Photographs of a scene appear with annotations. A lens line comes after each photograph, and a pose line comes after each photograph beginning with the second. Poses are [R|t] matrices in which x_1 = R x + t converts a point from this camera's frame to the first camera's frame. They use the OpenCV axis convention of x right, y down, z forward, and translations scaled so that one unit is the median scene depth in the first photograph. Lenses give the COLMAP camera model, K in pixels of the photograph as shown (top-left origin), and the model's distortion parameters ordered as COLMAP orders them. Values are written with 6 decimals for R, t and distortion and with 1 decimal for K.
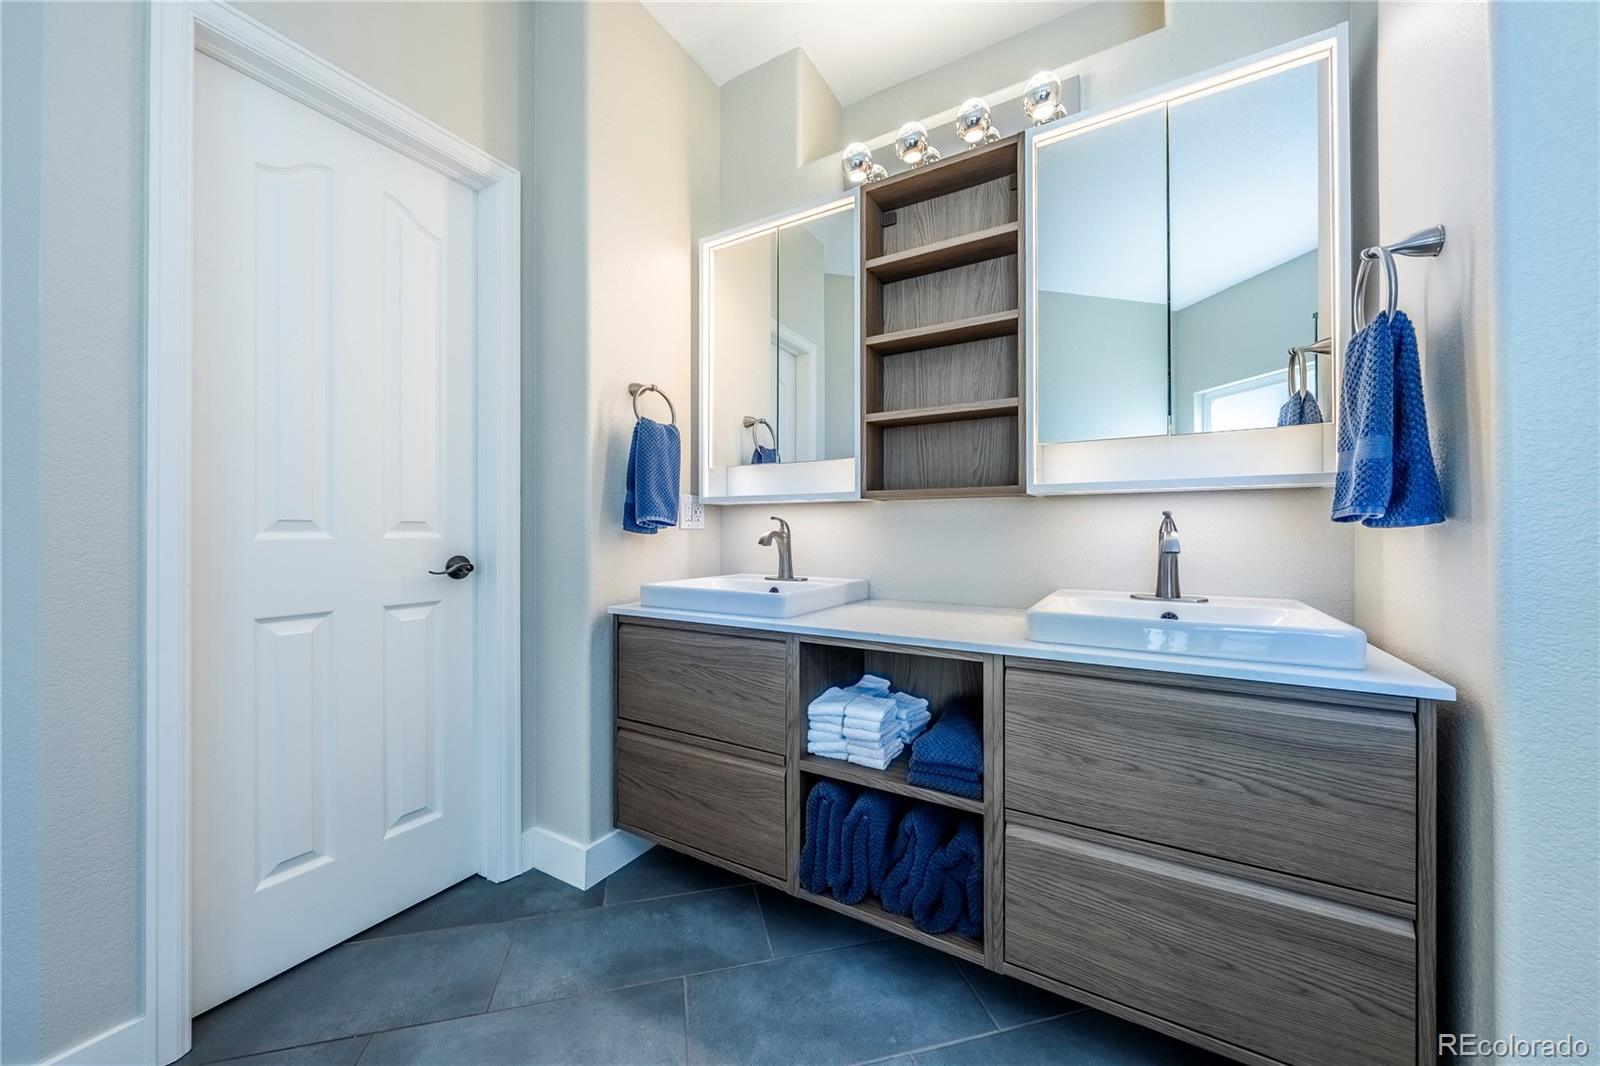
lens RADIAL K [[569.4, 0, 809.2], [0, 569.4, 528.7], [0, 0, 1]] dist [0.004051, 0.000164]
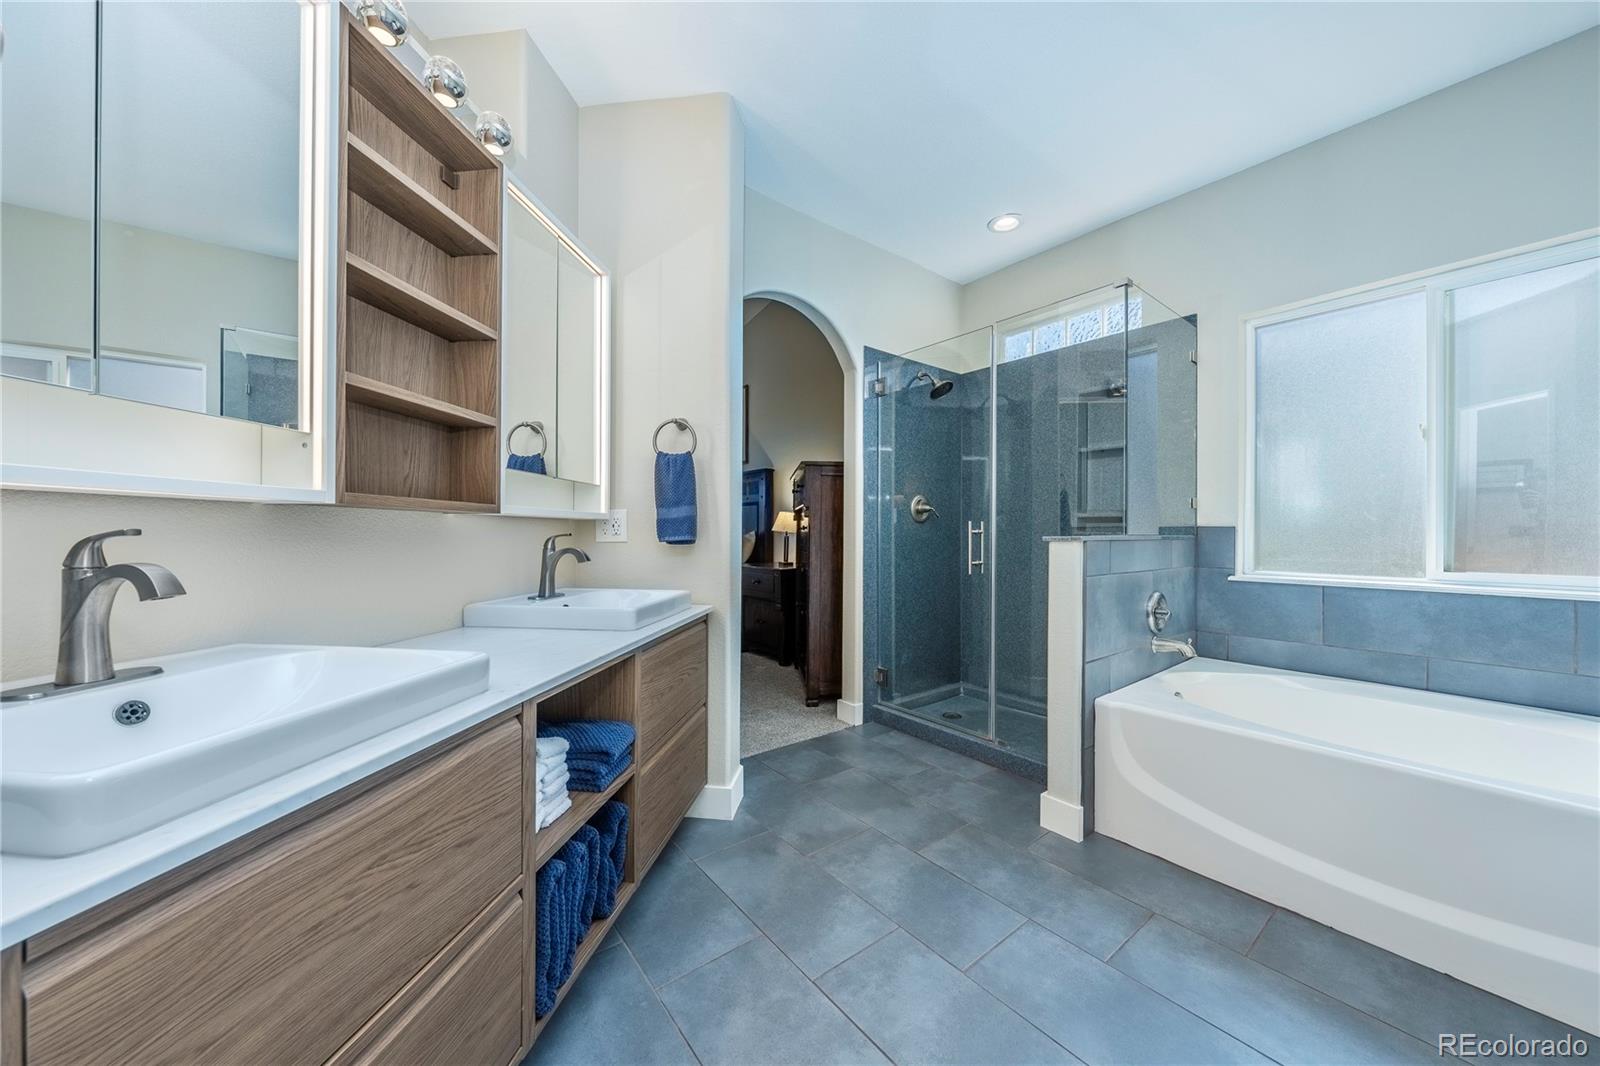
lens RADIAL K [[550.2, 0, 802.9], [0, 550.2, 535.7], [0, 0, 1]] dist [-0.001908, -0.000050]
pose [[-0.381990, -0.003625, 0.924159, -0.666952], [-0.005323, 0.999984, 0.001722, -0.022164], [-0.924151, -0.004262, -0.382003, 0.770894]]
